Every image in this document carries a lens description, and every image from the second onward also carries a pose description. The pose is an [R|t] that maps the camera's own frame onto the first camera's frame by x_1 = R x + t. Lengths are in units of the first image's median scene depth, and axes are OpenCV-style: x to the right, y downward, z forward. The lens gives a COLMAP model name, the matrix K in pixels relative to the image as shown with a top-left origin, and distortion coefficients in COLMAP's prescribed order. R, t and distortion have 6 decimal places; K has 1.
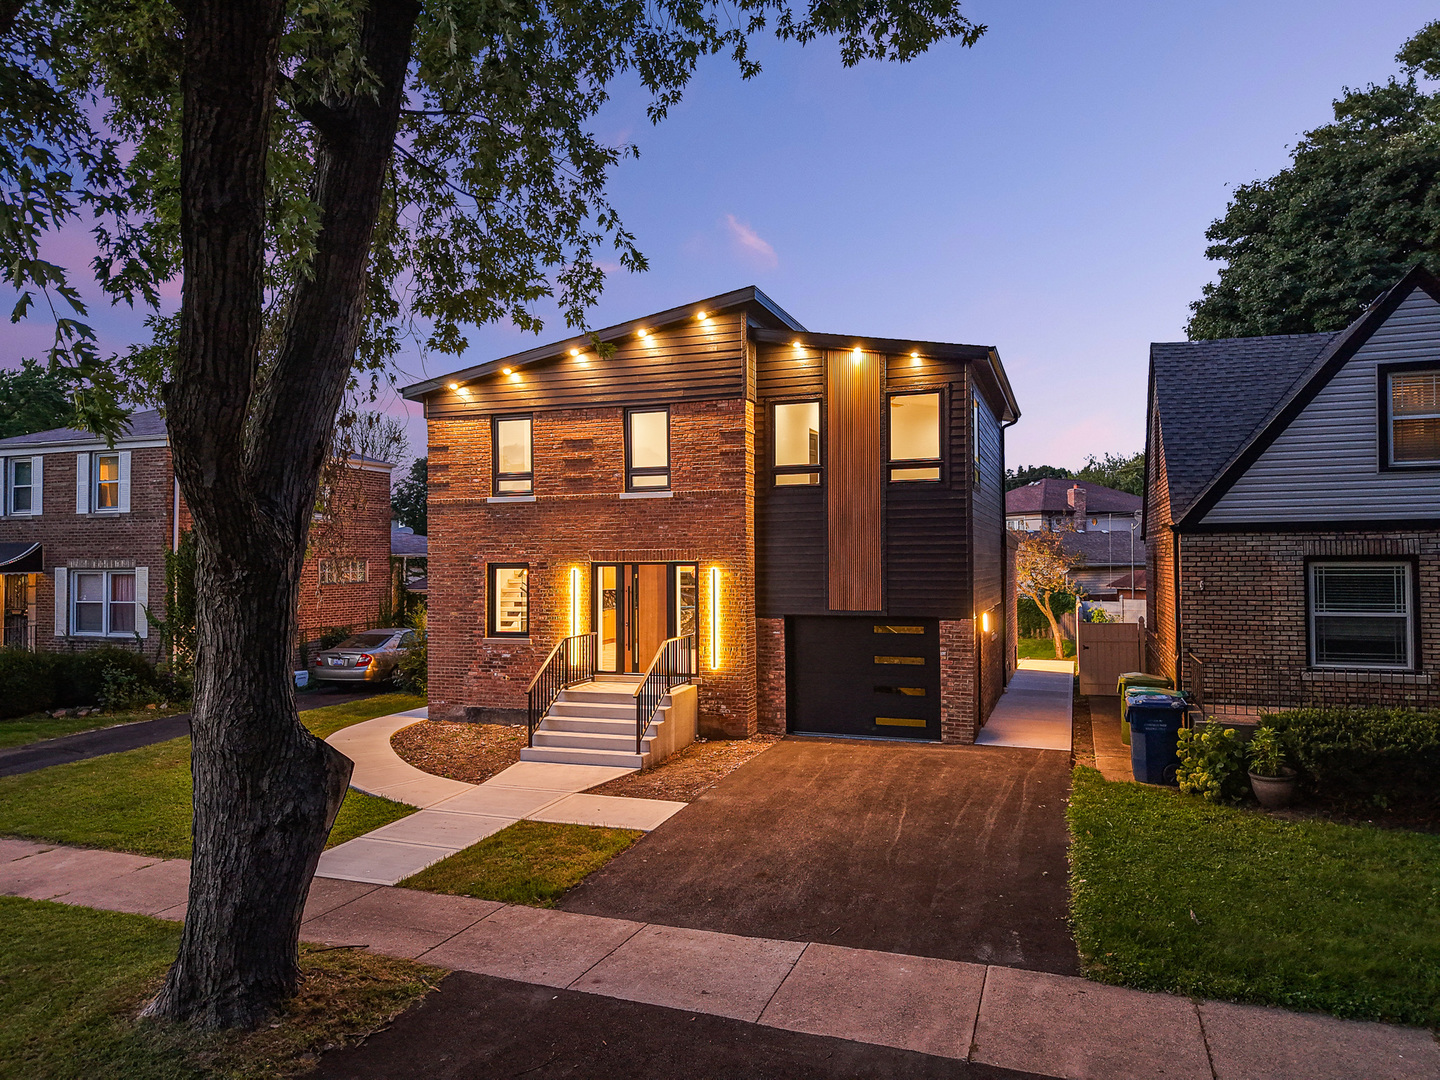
lens RADIAL K [[962.6, 0, 720.0], [0, 962.6, 540.0], [0, 0, 1]] dist [0.036555, -0.044426]
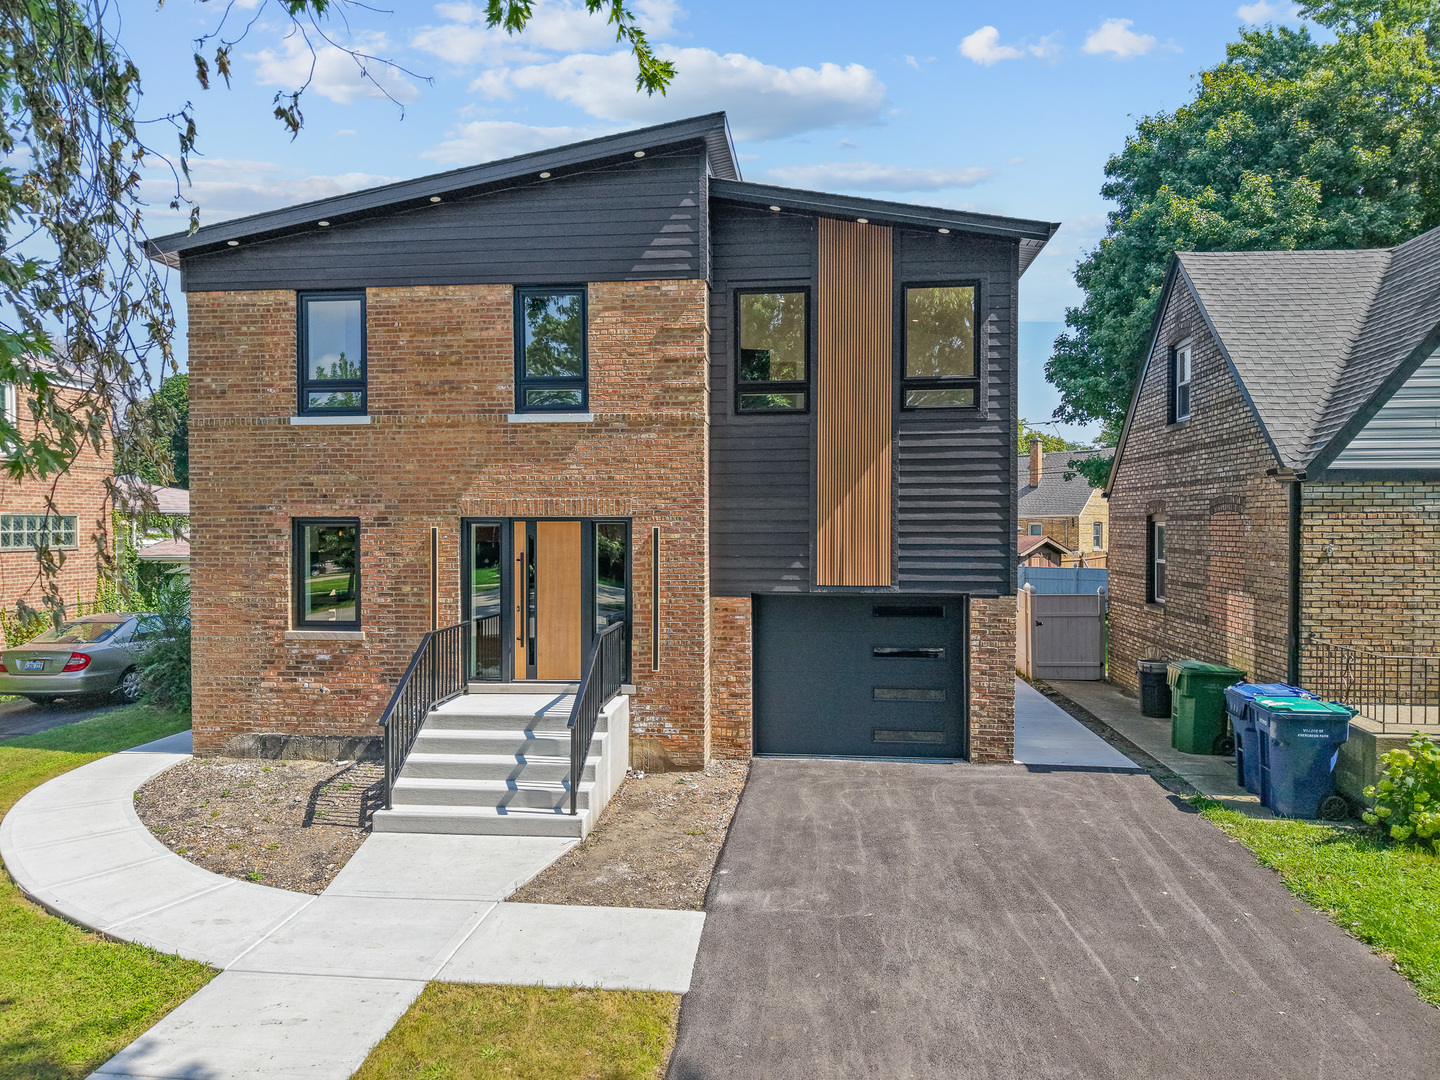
lens RADIAL K [[962.6, 0, 720.0], [0, 962.6, 540.0], [0, 0, 1]] dist [0.036555, -0.044426]
pose [[0.970492, 0.002468, 0.241120, -0.133272], [-0.010853, 0.999381, 0.033453, 0.016312], [-0.240889, -0.035083, 0.969918, 0.329965]]
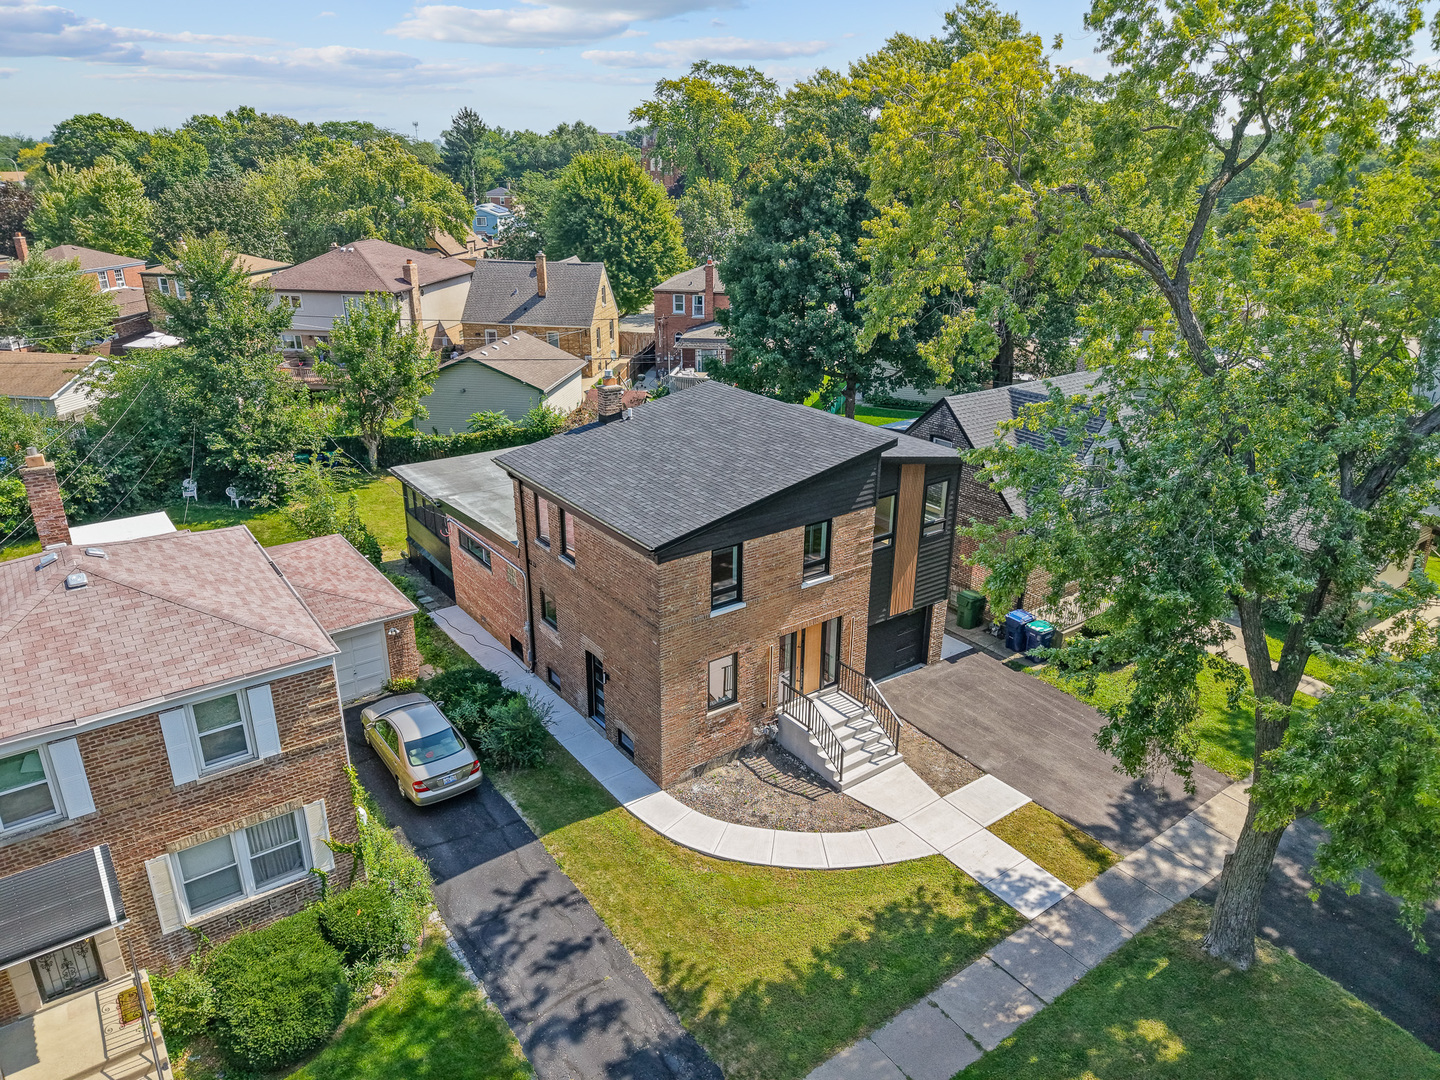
lens RADIAL K [[985.0, 0, 721.0], [0, 985.0, 519.7], [0, 0, 1]] dist [0.042301, -0.000161]
pose [[0.549923, -0.281752, 0.786258, -1.339334], [-0.031975, 0.933591, 0.356912, -0.681557], [-0.834603, -0.221415, 0.504394, 0.446287]]
